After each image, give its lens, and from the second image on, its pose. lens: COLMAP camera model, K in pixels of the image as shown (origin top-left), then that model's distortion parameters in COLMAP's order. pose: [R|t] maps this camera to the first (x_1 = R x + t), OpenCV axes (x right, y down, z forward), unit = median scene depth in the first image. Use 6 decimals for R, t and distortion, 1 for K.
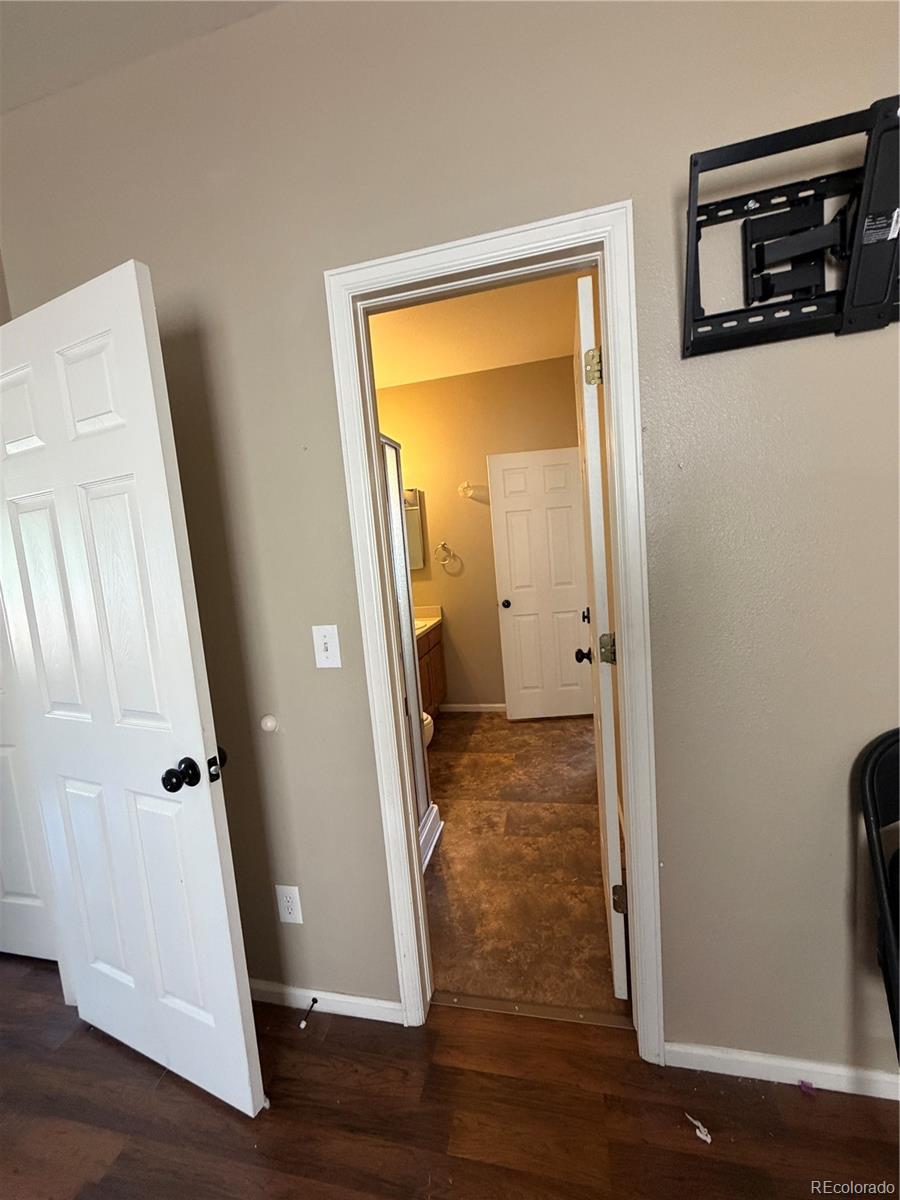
lens RADIAL K [[478.4, 0, 450.0], [0, 478.4, 600.0], [0, 0, 1]] dist [0.000330, 0.000117]
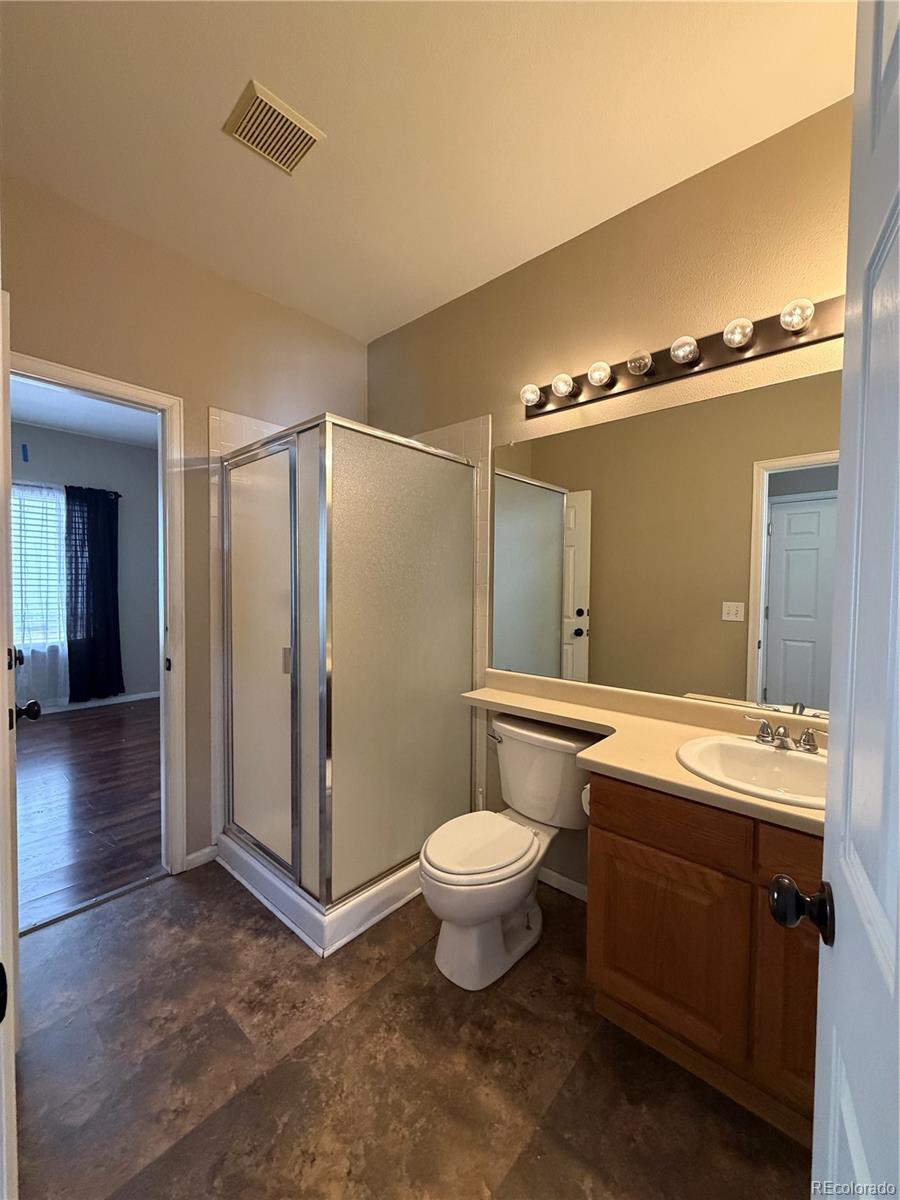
lens RADIAL K [[478.4, 0, 450.0], [0, 478.4, 600.0], [0, 0, 1]] dist [0.000330, 0.000117]
pose [[-0.486053, 0.101854, -0.867974, 0.462436], [-0.061205, 0.986779, 0.150070, -0.156512], [0.871784, 0.126066, -0.473393, 1.498866]]
